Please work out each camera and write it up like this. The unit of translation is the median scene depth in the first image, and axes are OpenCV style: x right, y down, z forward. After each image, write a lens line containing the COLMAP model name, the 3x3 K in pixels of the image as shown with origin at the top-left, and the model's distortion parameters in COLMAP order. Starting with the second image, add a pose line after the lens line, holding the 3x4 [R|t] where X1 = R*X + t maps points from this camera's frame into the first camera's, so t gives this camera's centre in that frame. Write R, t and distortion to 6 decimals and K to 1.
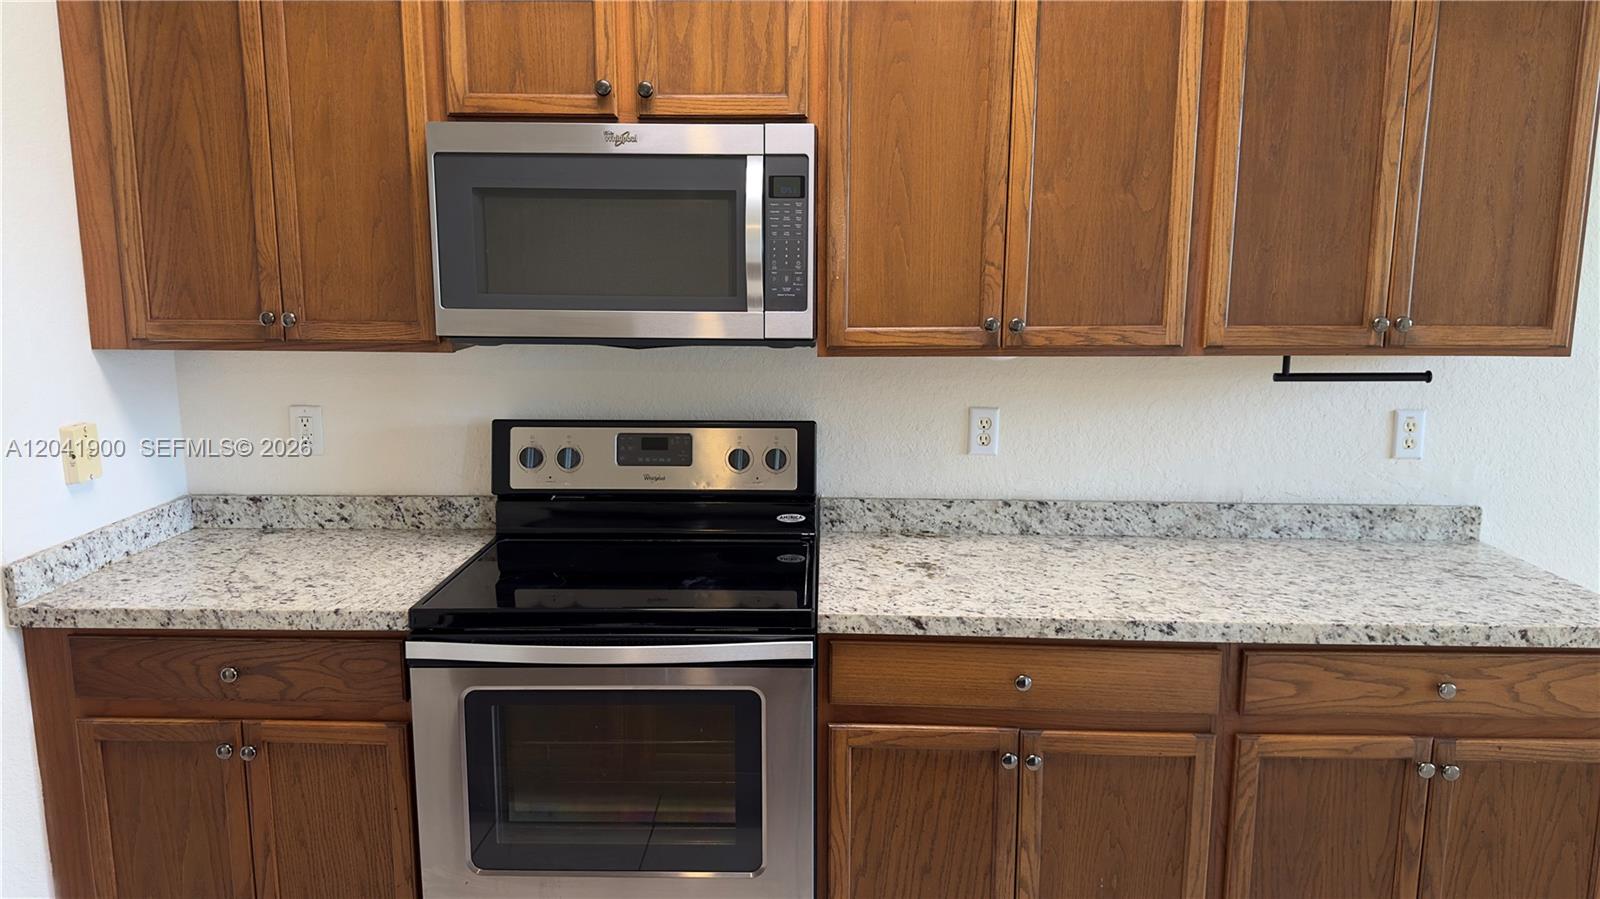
lens RADIAL K [[1116.1, 0, 787.1], [0, 1116.1, 447.4], [0, 0, 1]] dist [0.121037, -0.187909]
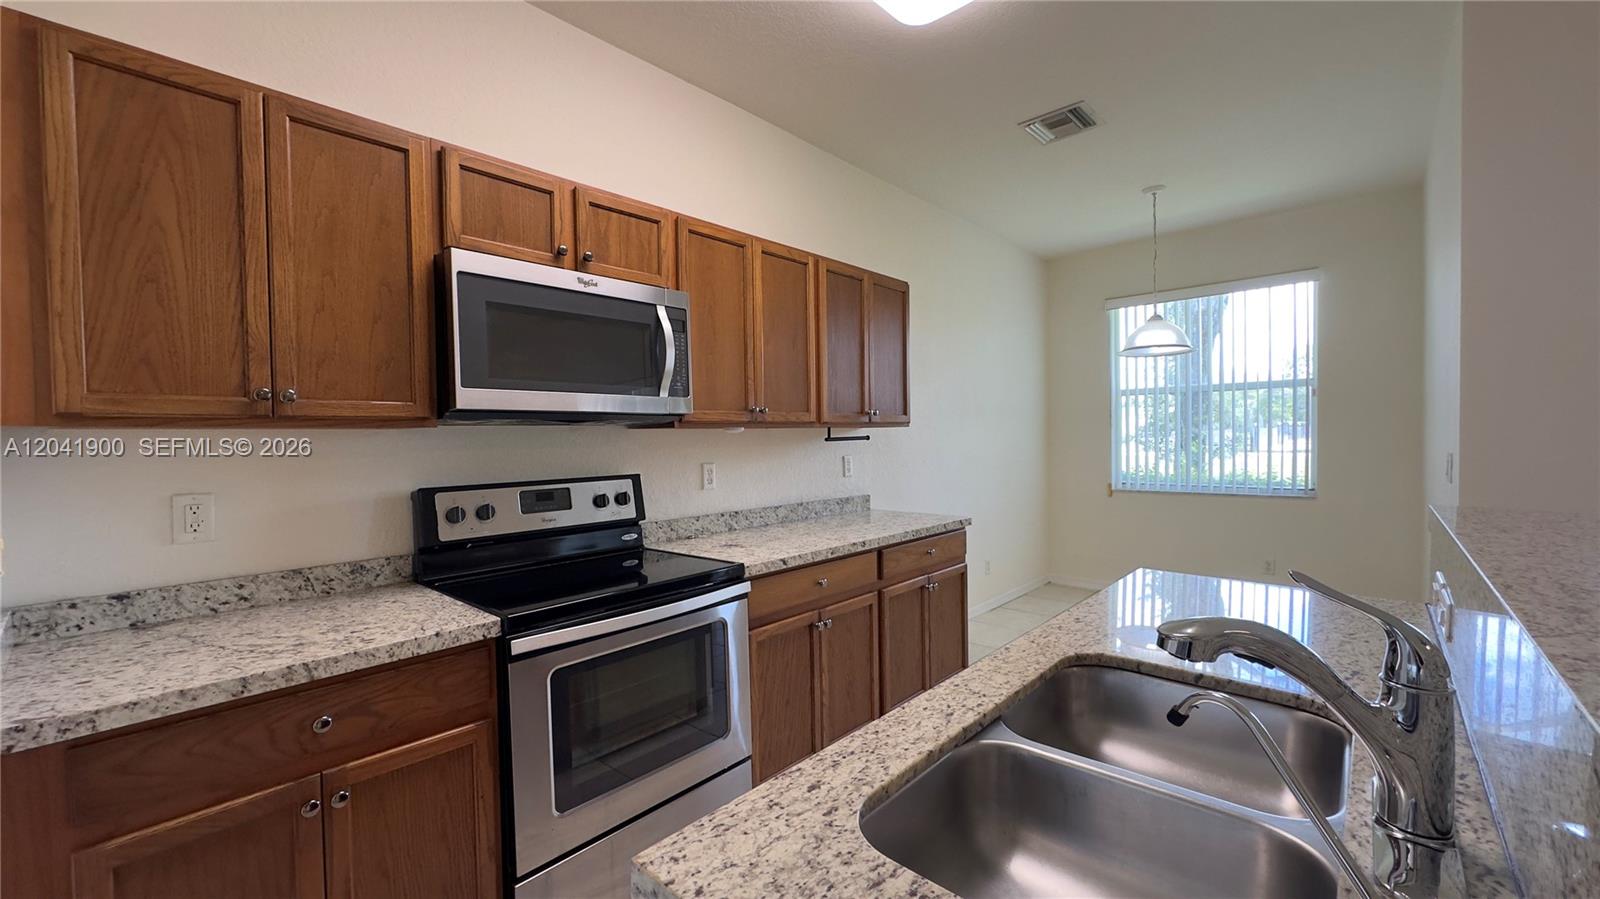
lens RADIAL K [[636.0, 0, 799.4], [0, 636.0, 451.9], [0, 0, 1]] dist [-0.004205, 0.001179]
pose [[0.650782, -0.031122, 0.758627, -0.587859], [0.146960, 0.985428, -0.085642, 0.065132], [-0.744906, 0.167222, 0.645872, 0.250721]]
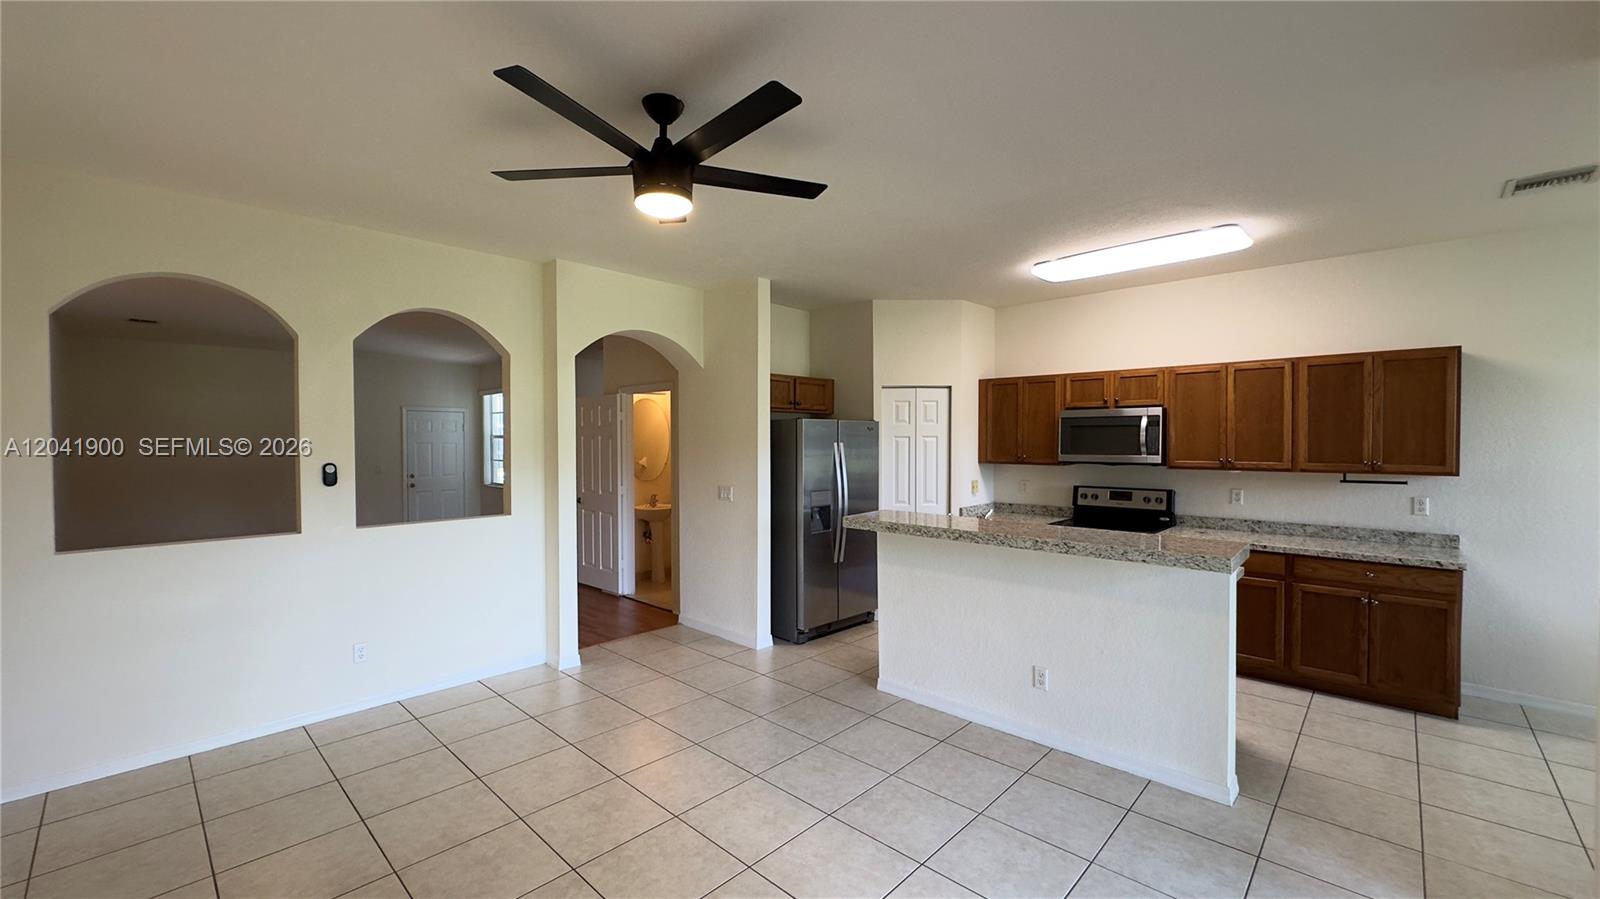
lens RADIAL K [[636.0, 0, 799.4], [0, 636.0, 451.9], [0, 0, 1]] dist [-0.004205, 0.001179]
pose [[0.747205, 0.009827, -0.664521, 0.504405], [-0.107932, 0.988411, -0.106745, 0.209348], [0.655771, 0.151484, 0.739606, -1.287106]]
